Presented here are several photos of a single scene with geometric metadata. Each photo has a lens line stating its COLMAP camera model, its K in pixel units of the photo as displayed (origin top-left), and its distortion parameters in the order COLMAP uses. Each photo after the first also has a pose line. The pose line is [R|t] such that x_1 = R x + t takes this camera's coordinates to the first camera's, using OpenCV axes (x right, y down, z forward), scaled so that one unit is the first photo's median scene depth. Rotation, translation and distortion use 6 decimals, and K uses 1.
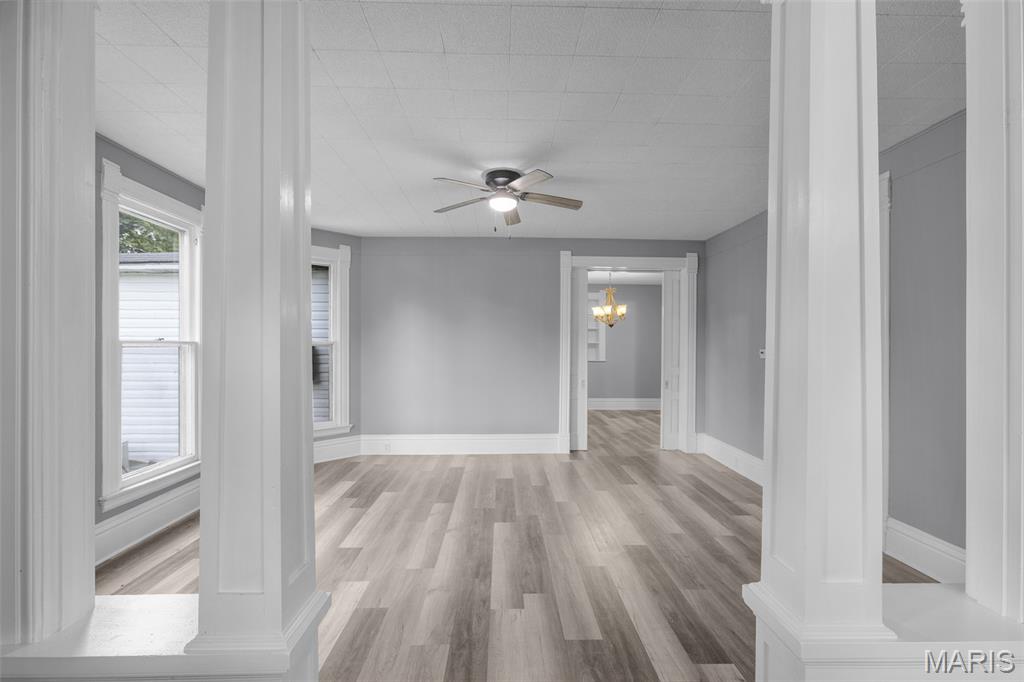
lens RADIAL K [[454.2, 0, 513.2], [0, 454.2, 341.9], [0, 0, 1]] dist [-0.002997, 0.000889]
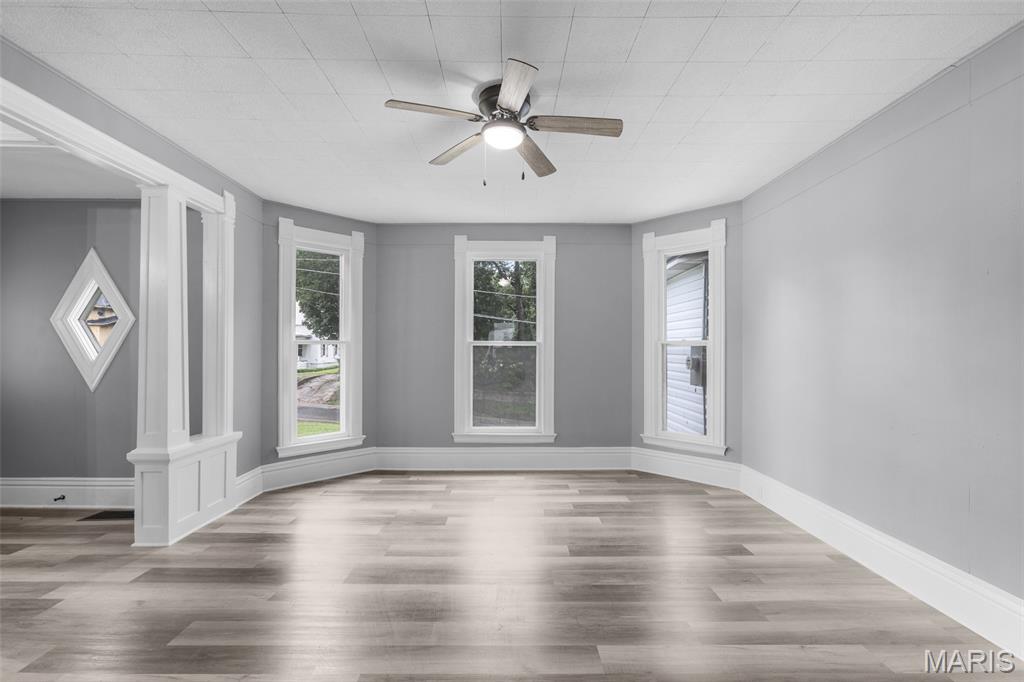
lens RADIAL K [[454.2, 0, 512.2], [0, 454.2, 348.7], [0, 0, 1]] dist [-0.002997, 0.000889]
pose [[-0.001678, 0.001465, -0.999998, 0.587937], [0.002631, 0.999995, 0.001460, 0.015738], [0.999995, -0.002628, -0.001681, 0.880942]]
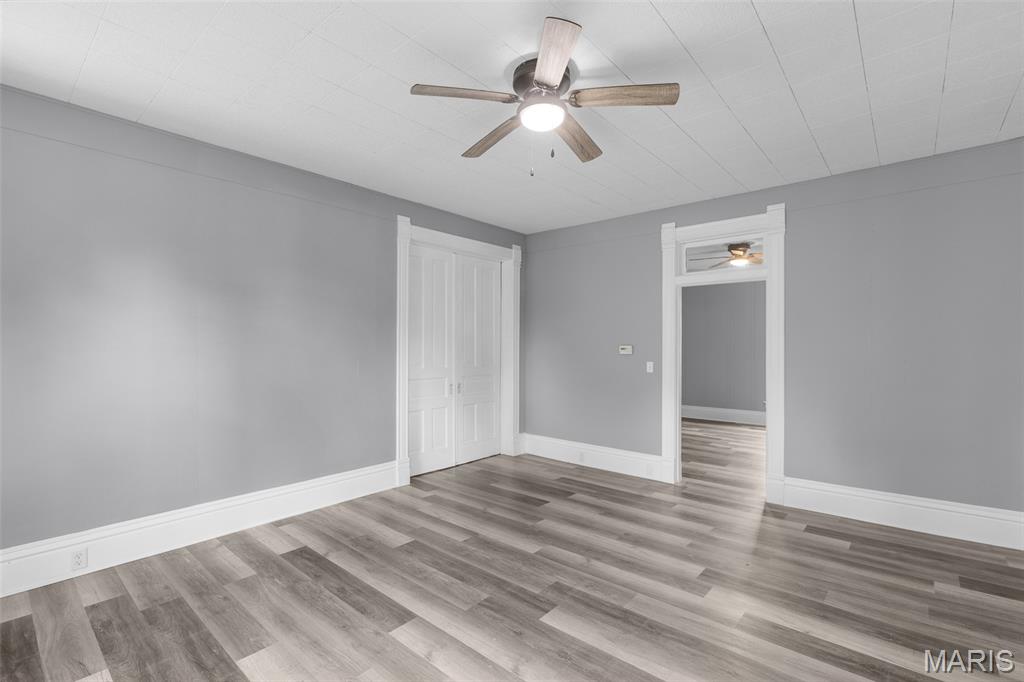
lens RADIAL K [[454.2, 0, 512.7], [0, 454.2, 342.1], [0, 0, 1]] dist [-0.002997, 0.000889]
pose [[0.676732, 0.005115, 0.736211, -0.454110], [-0.005337, 0.999984, -0.002042, 0.013511], [-0.736210, -0.002548, 0.676749, 0.516064]]
